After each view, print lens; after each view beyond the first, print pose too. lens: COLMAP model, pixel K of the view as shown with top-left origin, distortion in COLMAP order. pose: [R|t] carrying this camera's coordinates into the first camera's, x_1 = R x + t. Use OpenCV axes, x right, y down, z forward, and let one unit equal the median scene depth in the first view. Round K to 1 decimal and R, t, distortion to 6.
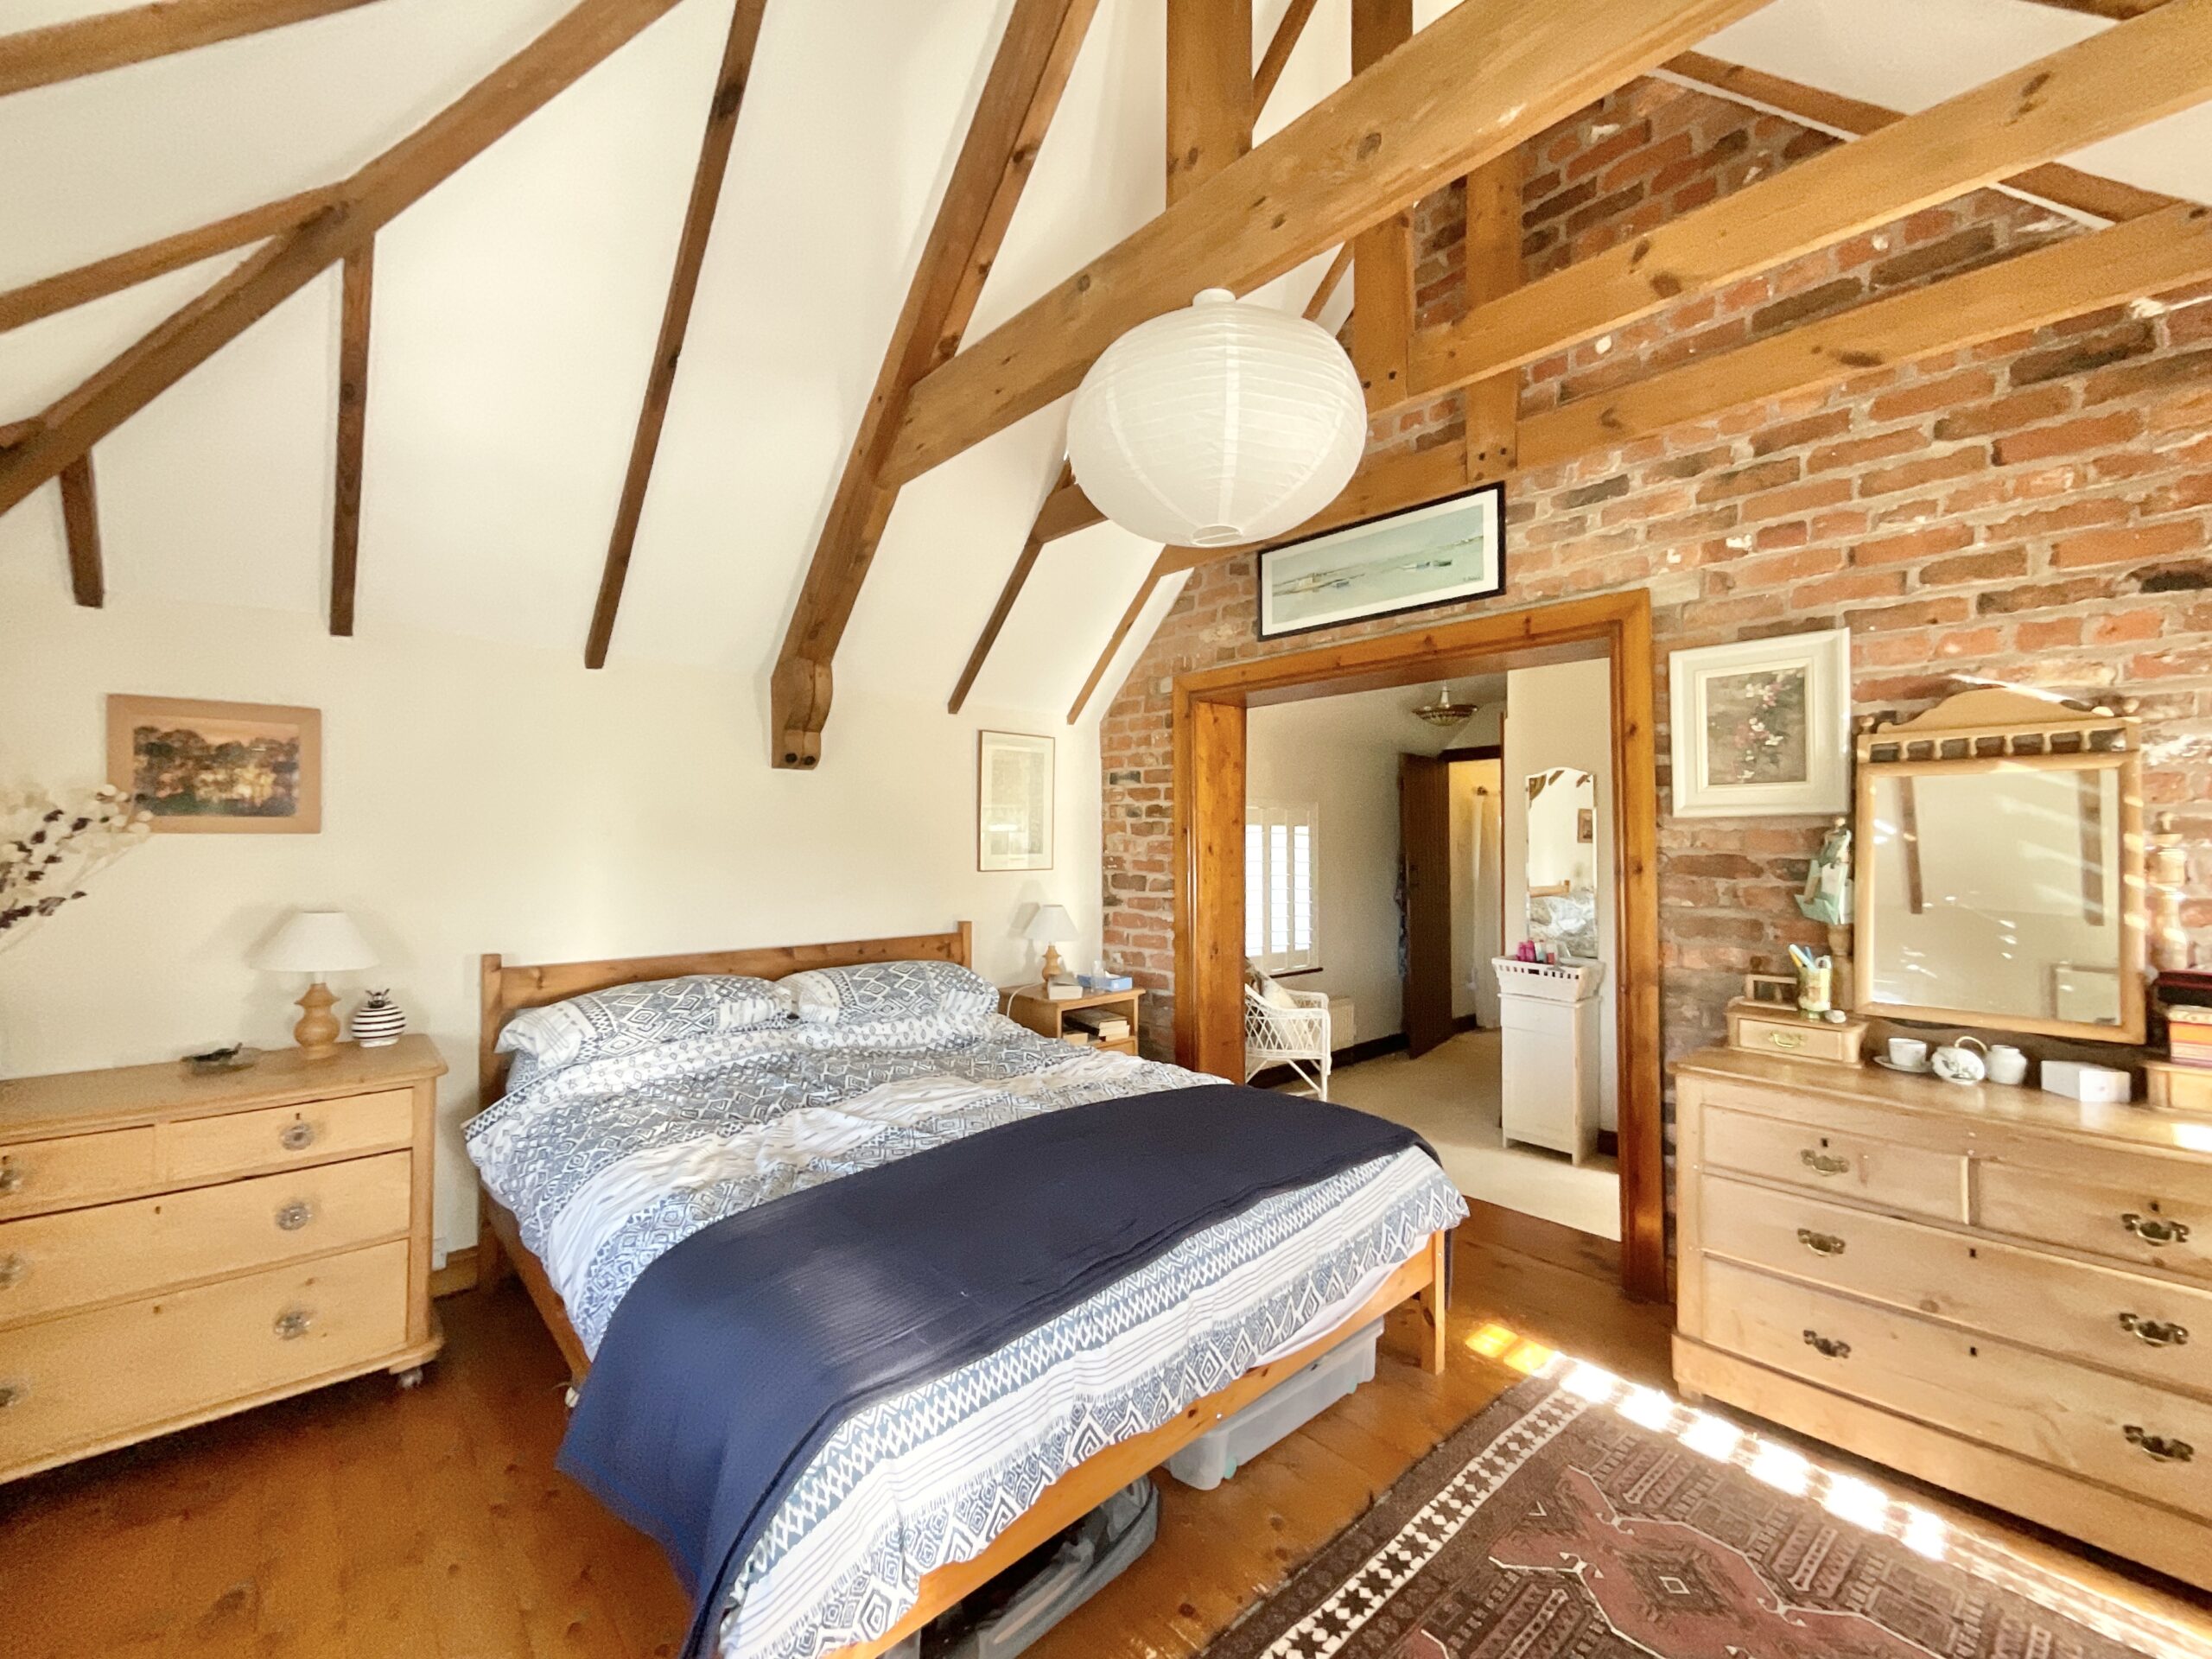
lens RADIAL K [[898.8, 0, 1102.8], [0, 898.8, 823.6], [0, 0, 1]] dist [-0.000068, -0.000160]
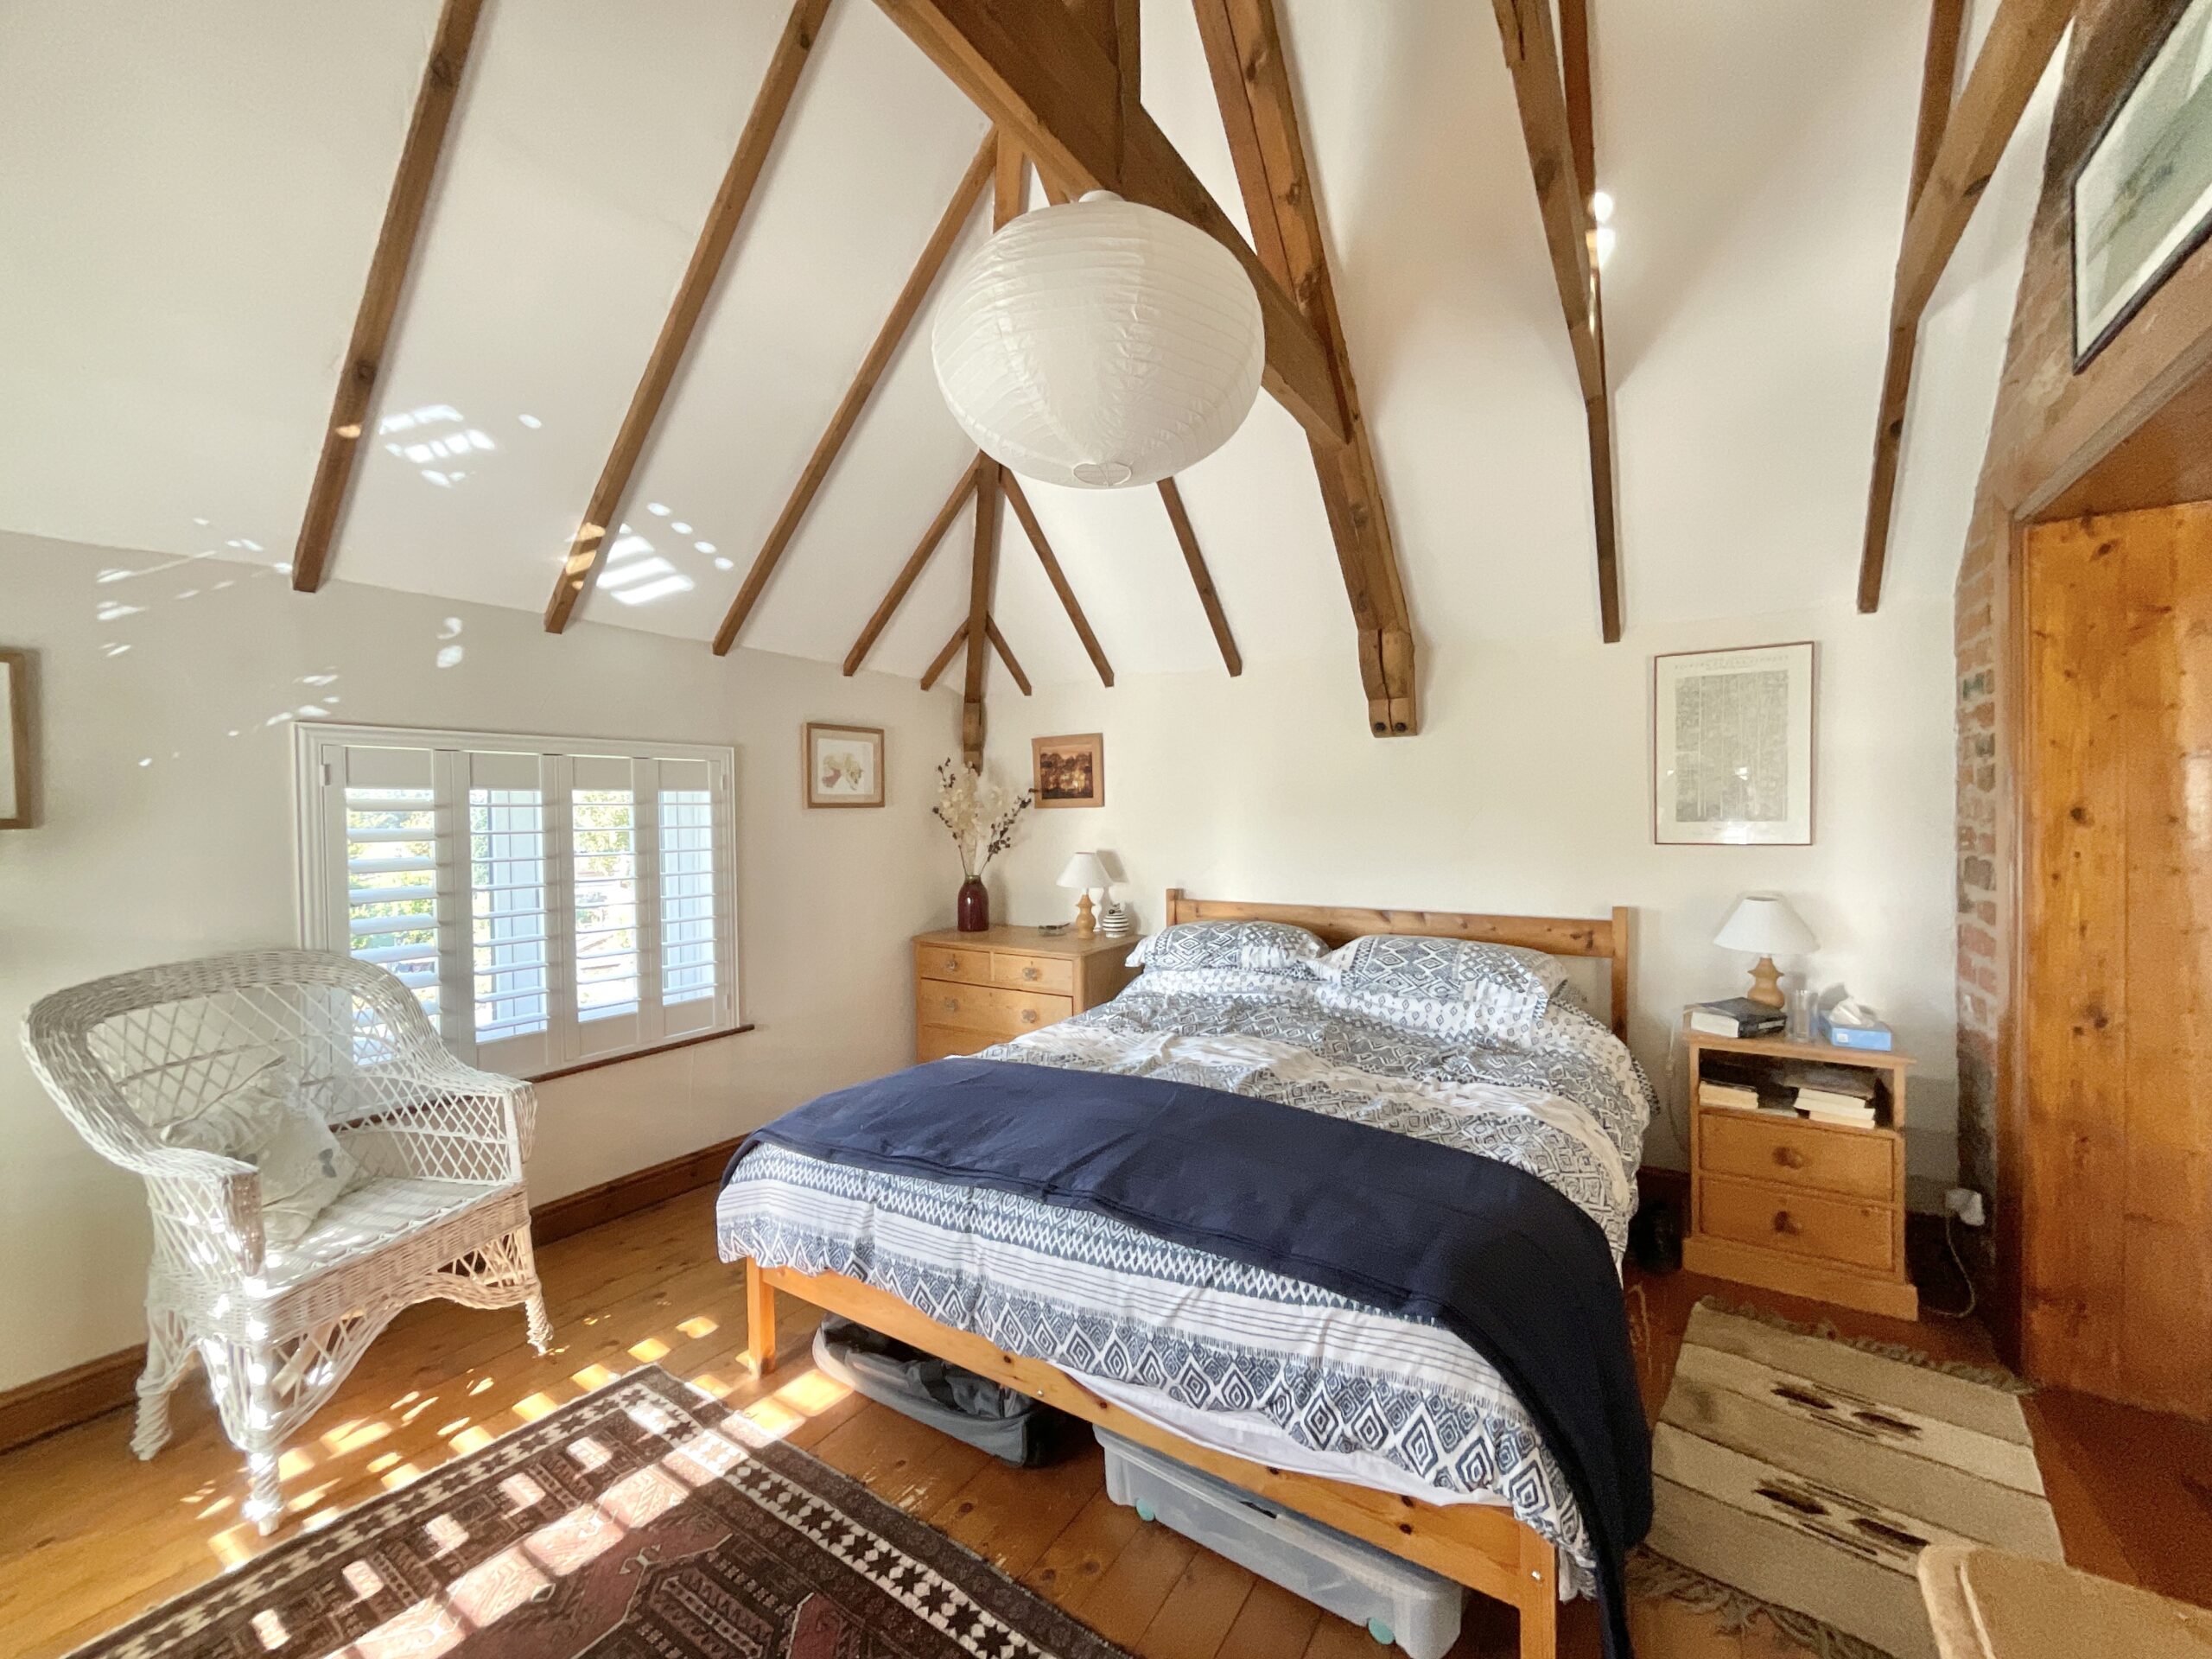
lens RADIAL K [[890.5, 0, 1110.6], [0, 890.5, 841.1], [0, 0, 1]] dist [-0.001033, 0.000008]
pose [[0.257706, 0.027248, -0.965839, 0.764526], [0.031838, 0.998820, 0.036673, 0.013404], [0.965699, -0.040202, 0.256534, 0.599548]]
